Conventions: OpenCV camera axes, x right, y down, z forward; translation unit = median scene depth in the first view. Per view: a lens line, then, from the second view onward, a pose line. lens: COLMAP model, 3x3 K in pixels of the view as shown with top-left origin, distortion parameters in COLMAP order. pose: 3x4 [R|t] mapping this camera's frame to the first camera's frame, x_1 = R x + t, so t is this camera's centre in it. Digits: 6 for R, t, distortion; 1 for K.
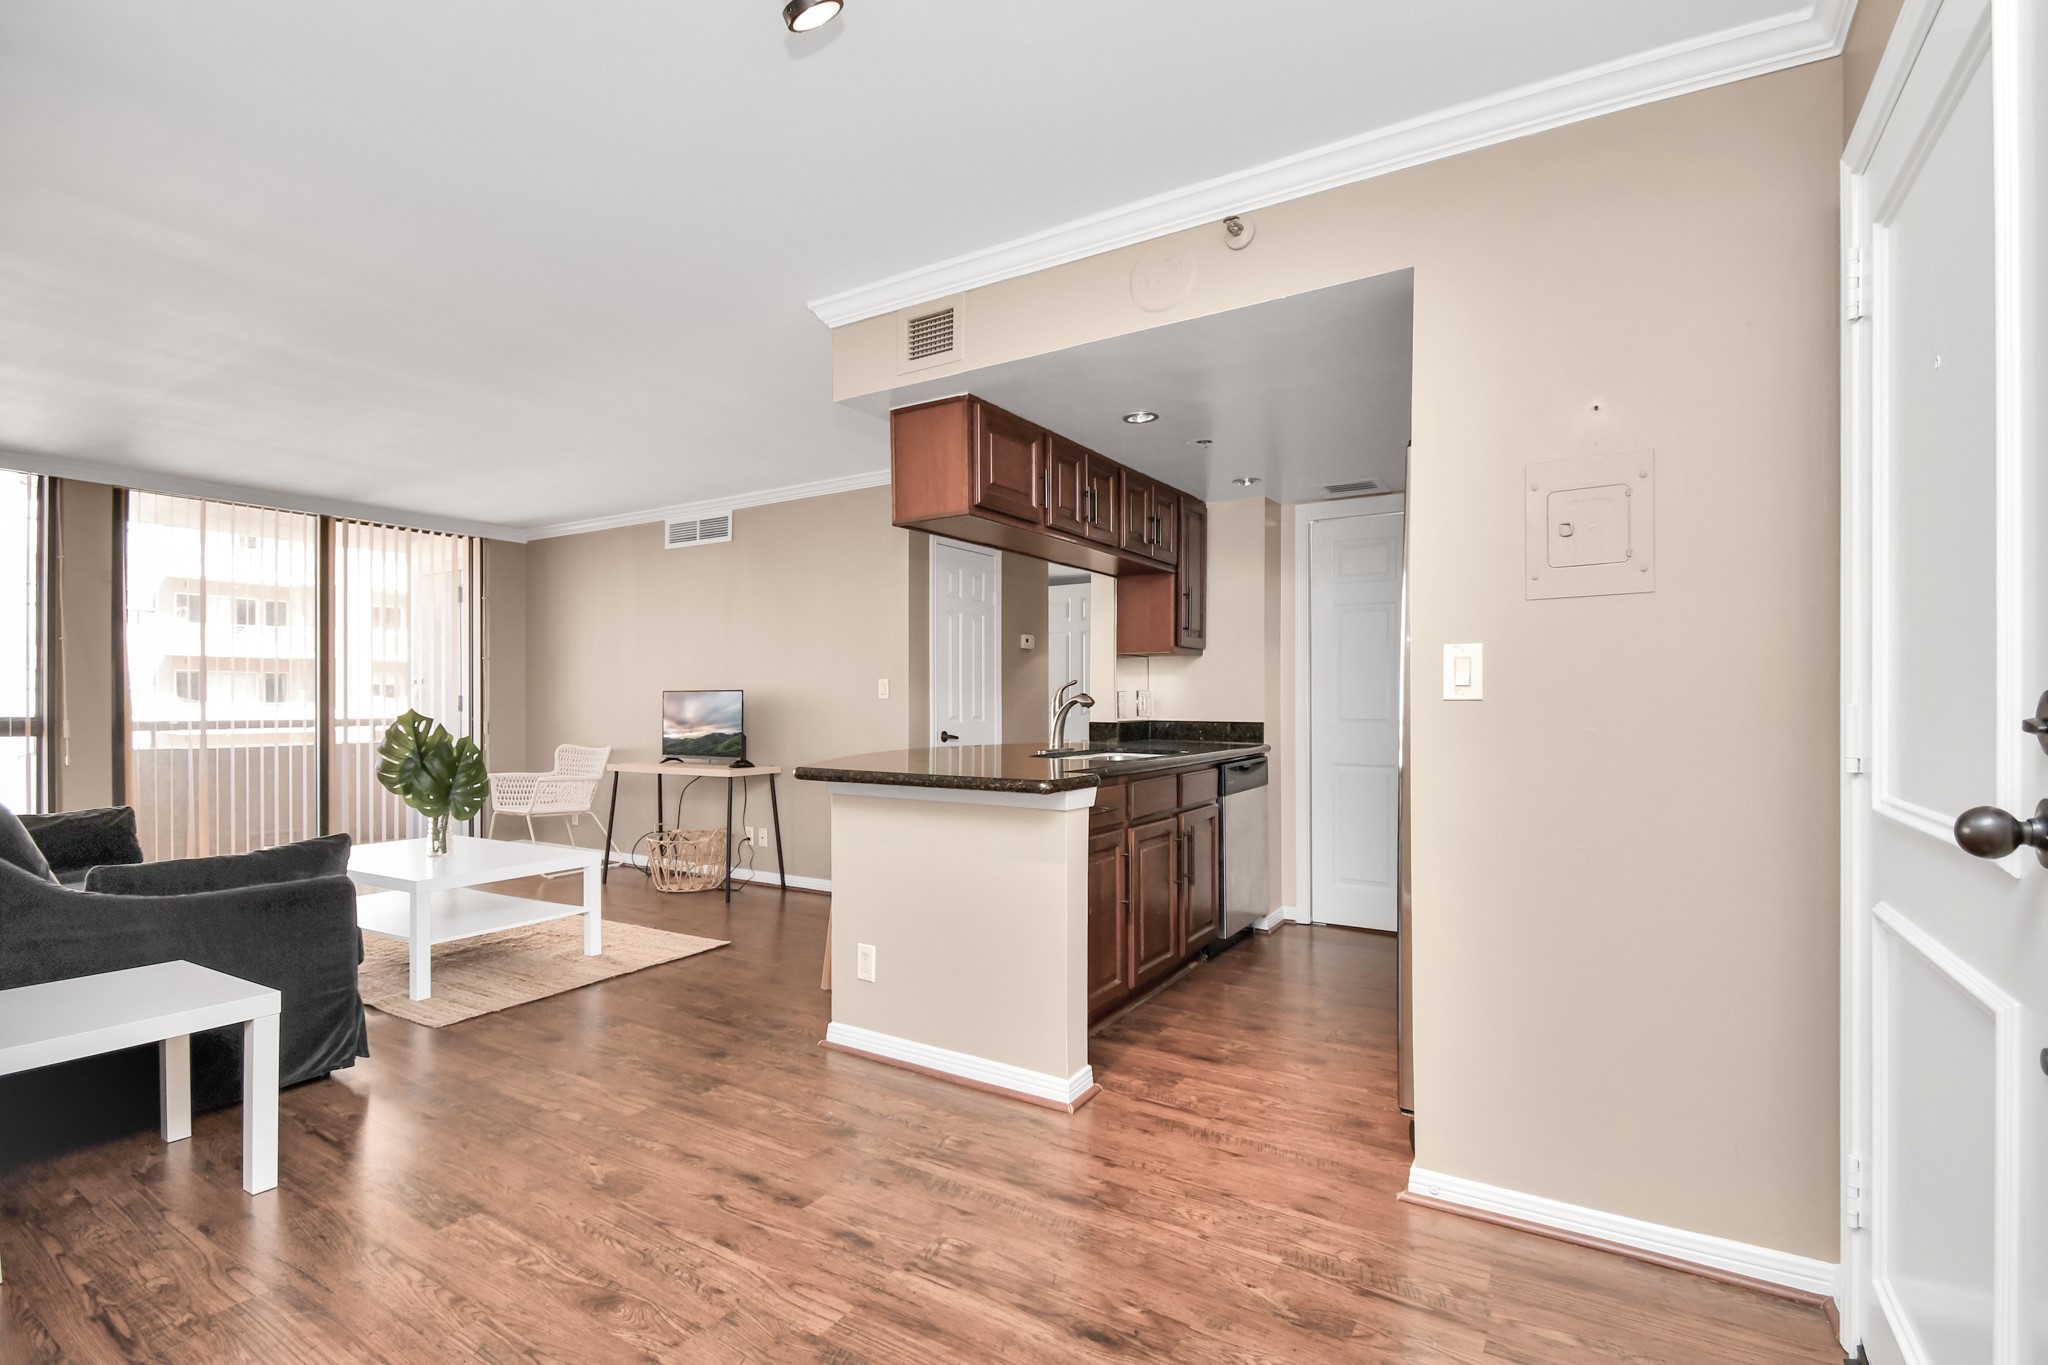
lens RADIAL K [[944.9, 0, 1023.8], [0, 944.9, 702.4], [0, 0, 1]] dist [-0.035817, -0.000224]
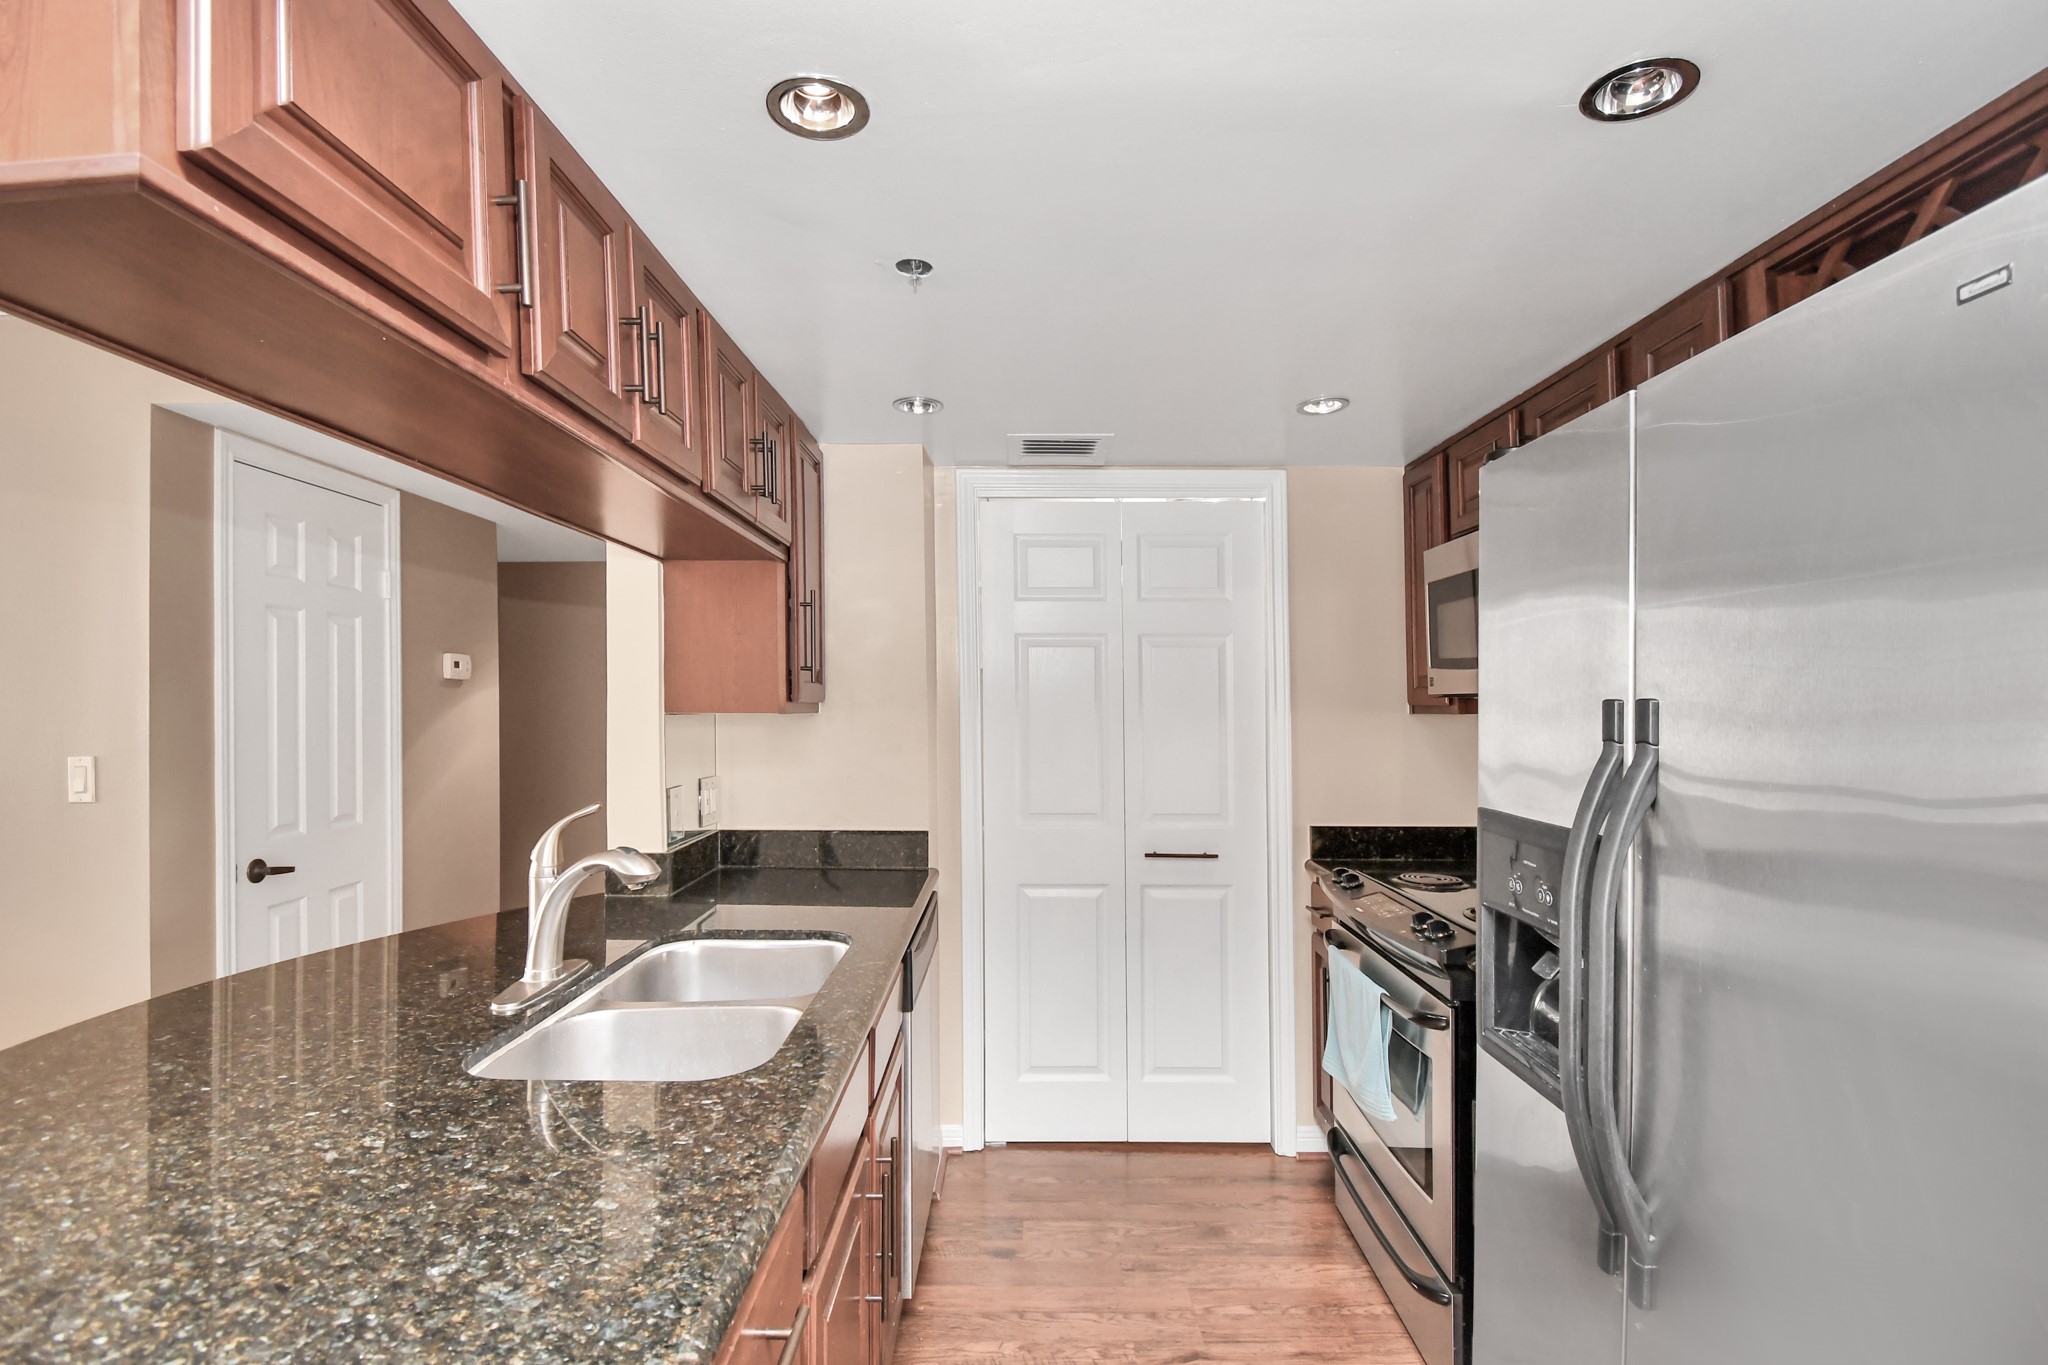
lens RADIAL K [[944.9, 0, 1023.8], [0, 944.9, 702.4], [0, 0, 1]] dist [-0.035817, -0.000224]
pose [[0.853333, 0.004887, 0.521343, 0.003654], [-0.003067, 0.999986, -0.004354, -0.055544], [-0.521357, 0.002116, 0.853336, 0.474132]]
